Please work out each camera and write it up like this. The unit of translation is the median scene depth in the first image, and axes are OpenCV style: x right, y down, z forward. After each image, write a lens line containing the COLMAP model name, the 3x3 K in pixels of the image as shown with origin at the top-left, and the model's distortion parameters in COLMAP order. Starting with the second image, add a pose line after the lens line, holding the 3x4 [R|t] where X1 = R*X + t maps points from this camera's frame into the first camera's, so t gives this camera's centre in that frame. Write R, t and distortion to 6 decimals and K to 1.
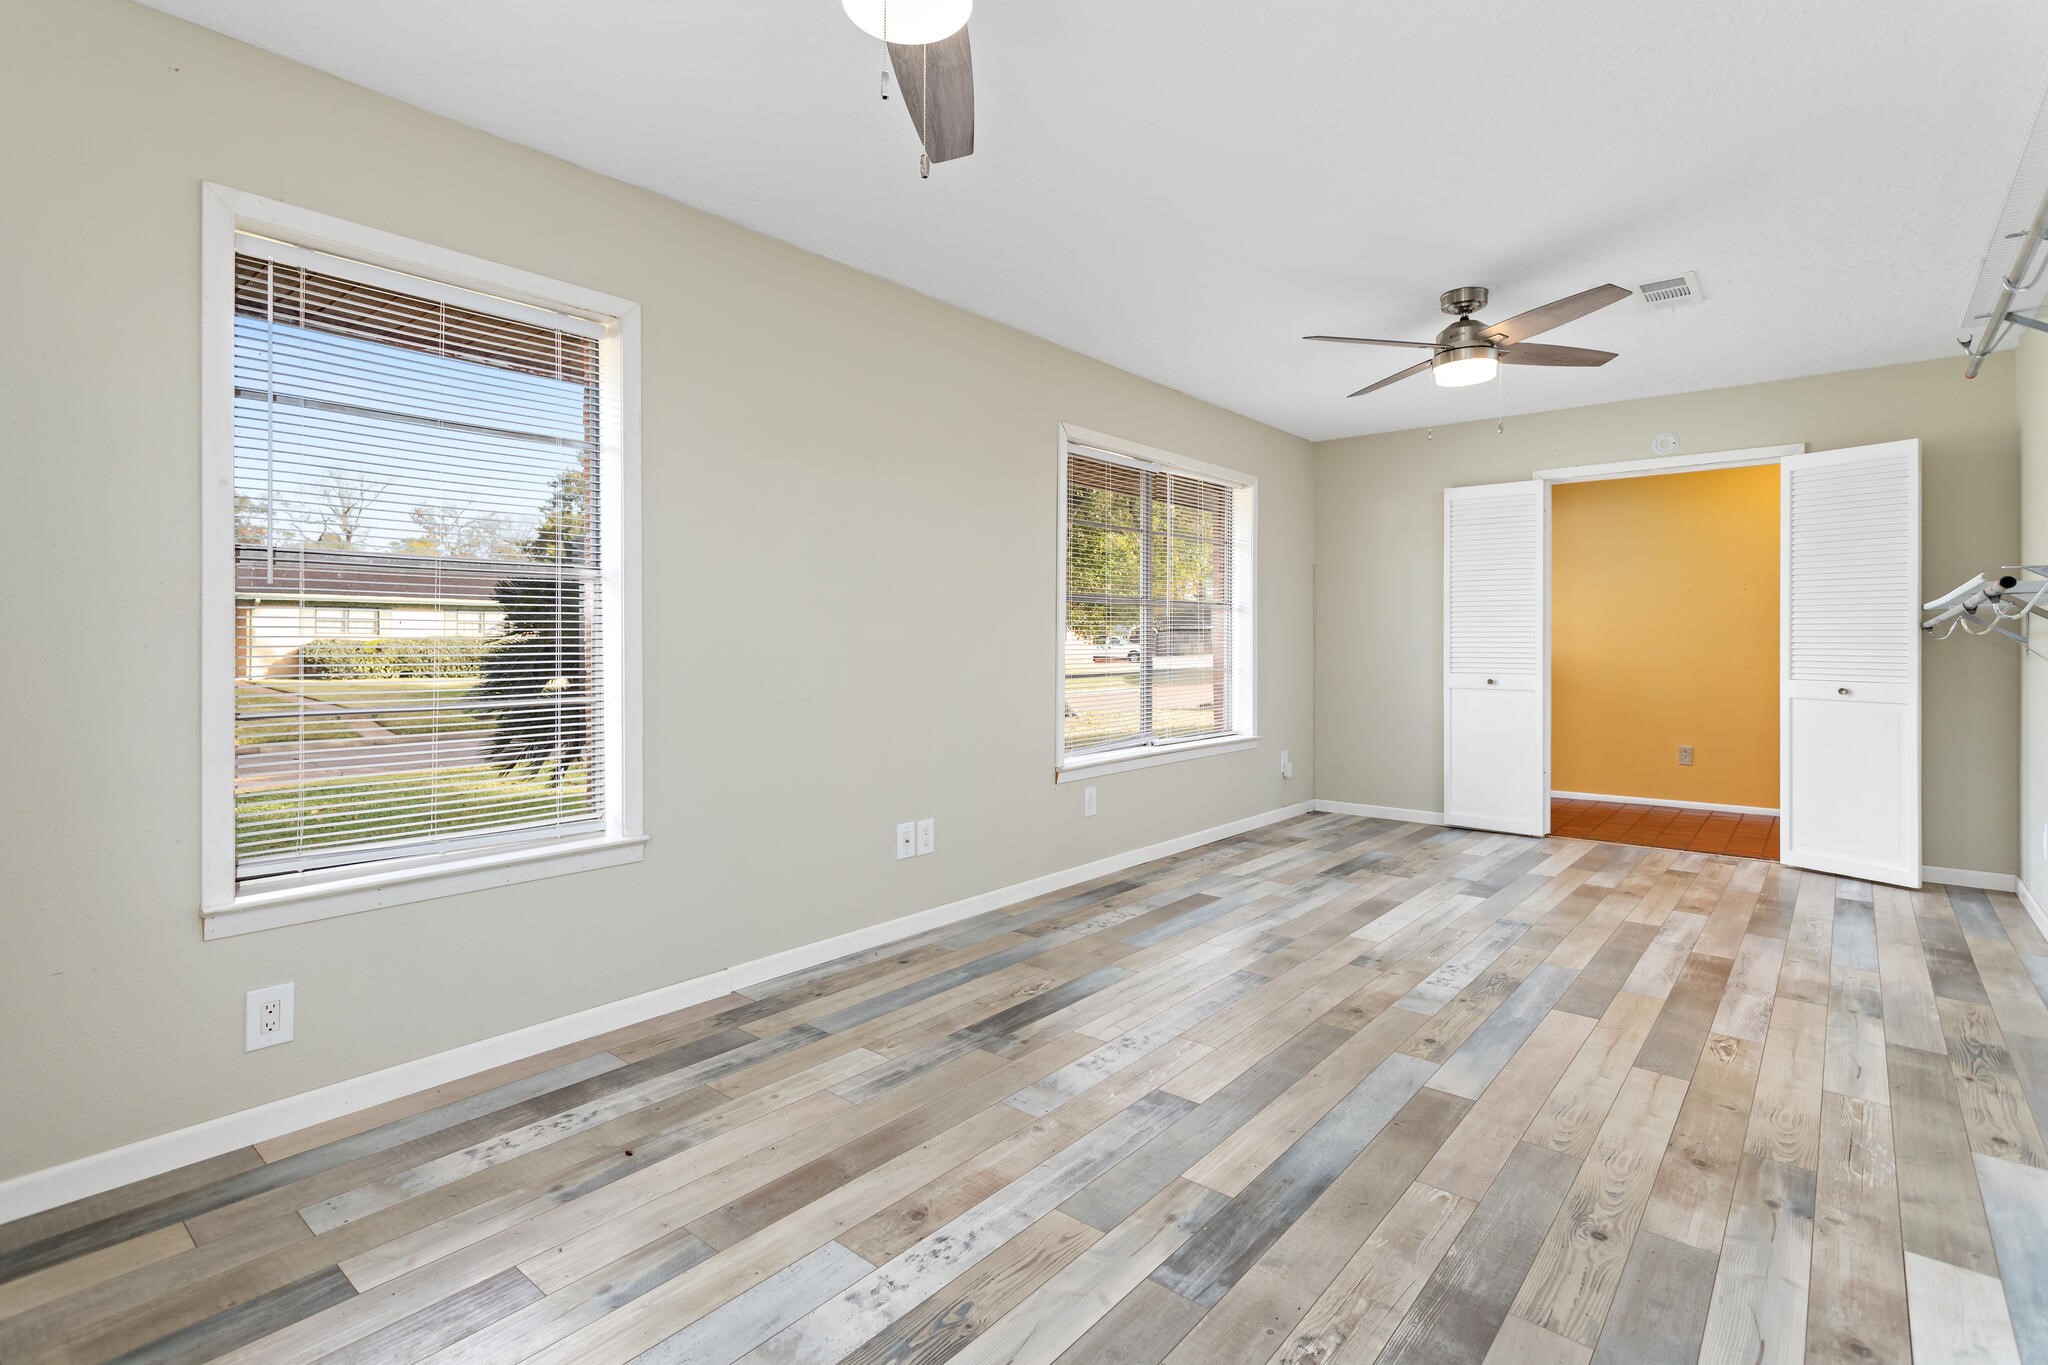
lens RADIAL K [[973.5, 0, 1015.3], [0, 973.5, 642.5], [0, 0, 1]] dist [-0.001006, -0.001208]
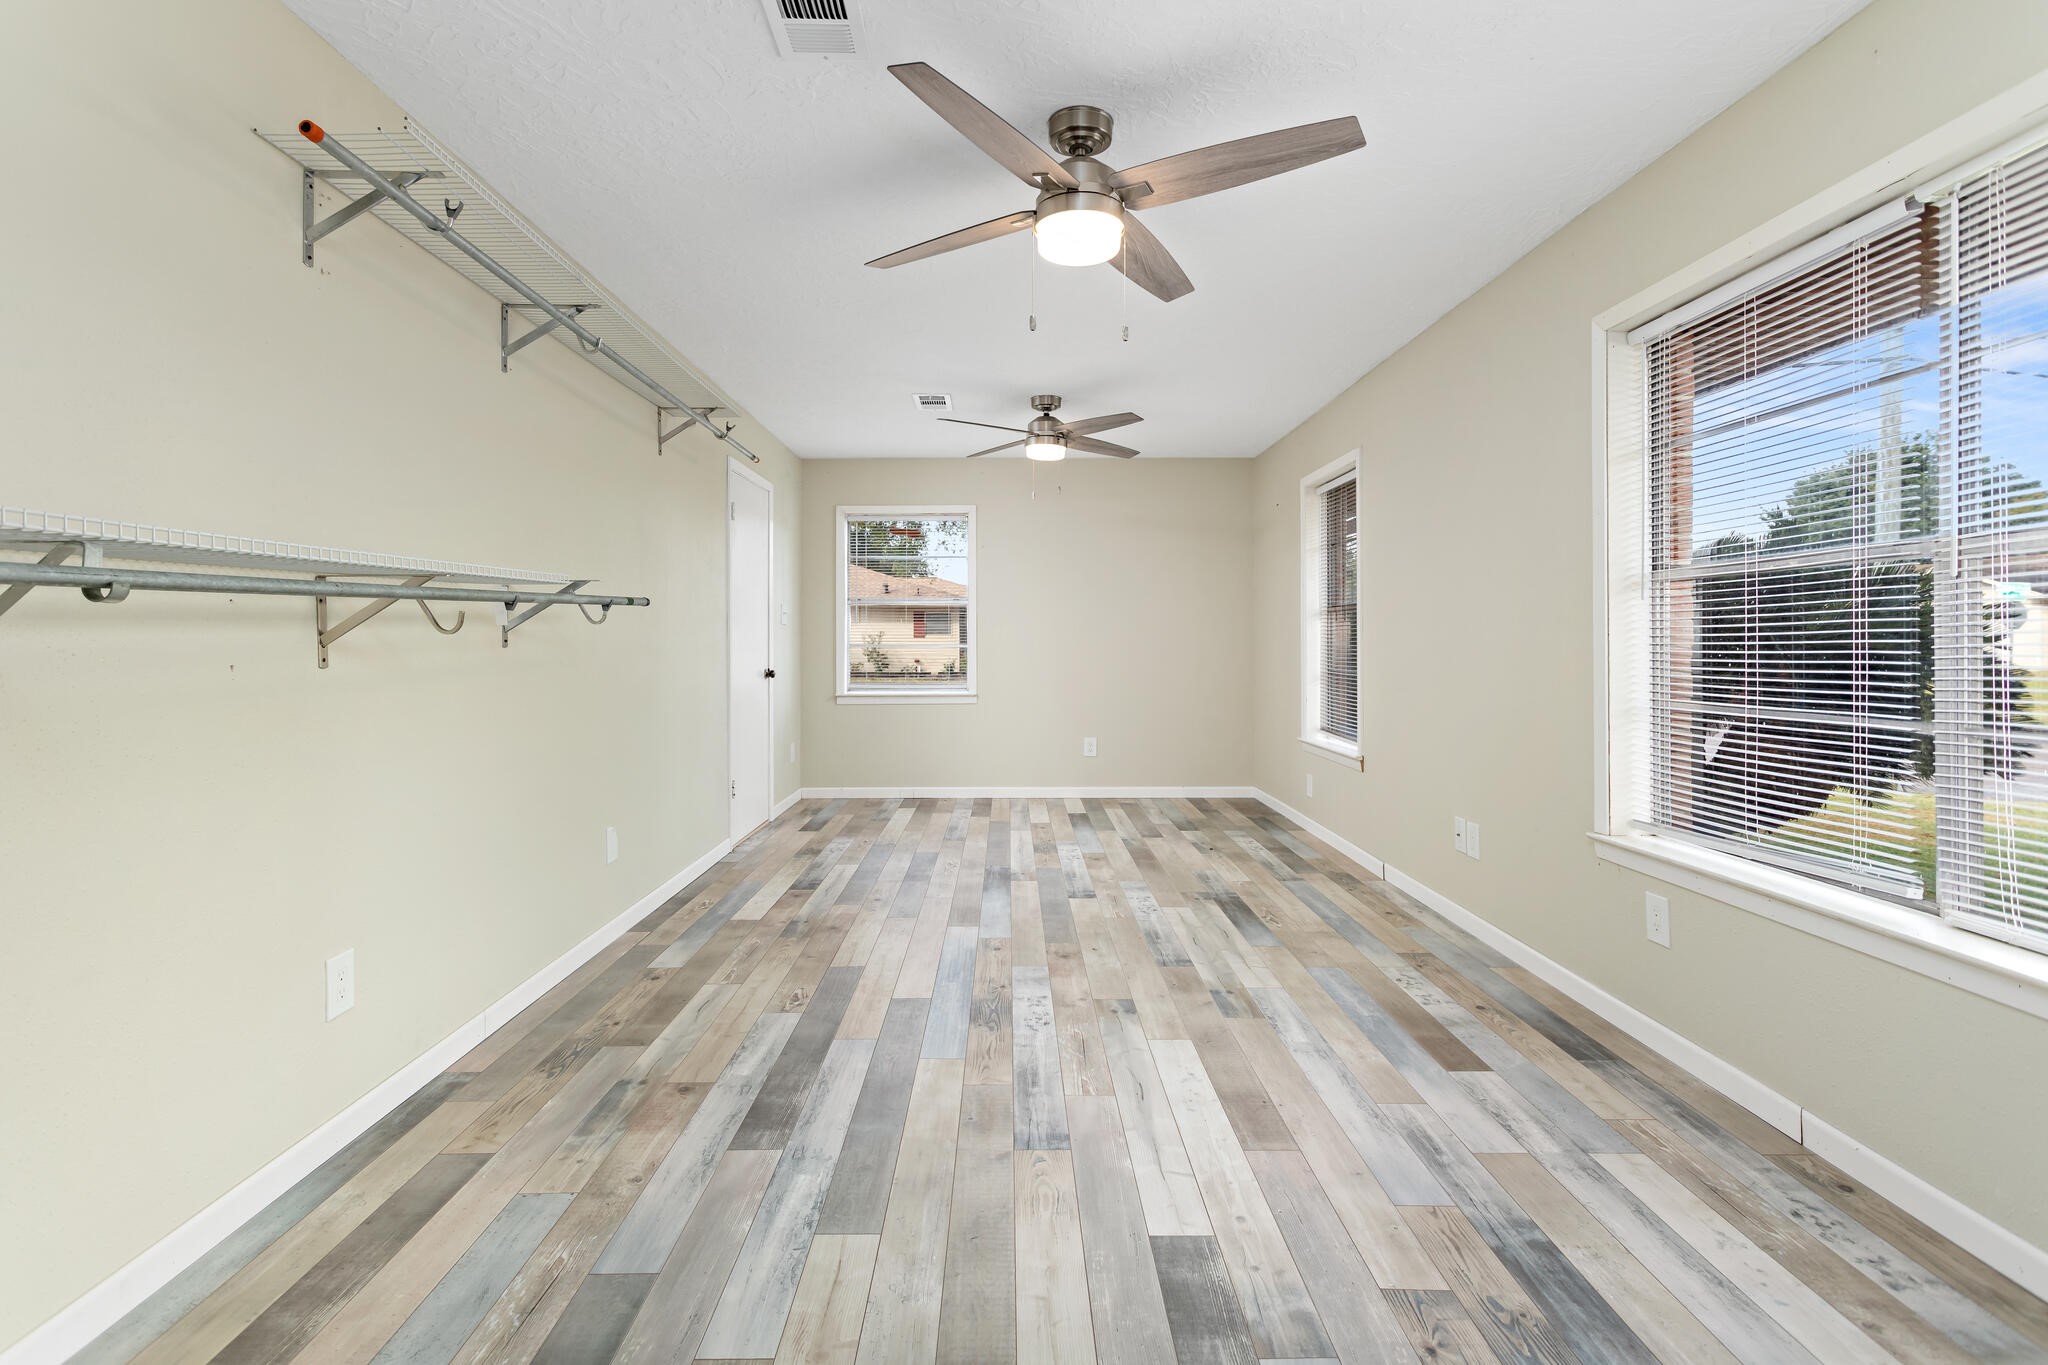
lens RADIAL K [[973.5, 0, 1015.3], [0, 973.5, 642.5], [0, 0, 1]] dist [-0.001006, -0.001208]
pose [[-0.753910, 0.003694, -0.656967, 1.173464], [0.002675, 0.999993, 0.002554, -0.006758], [0.656972, 0.000168, -0.753915, 1.854788]]
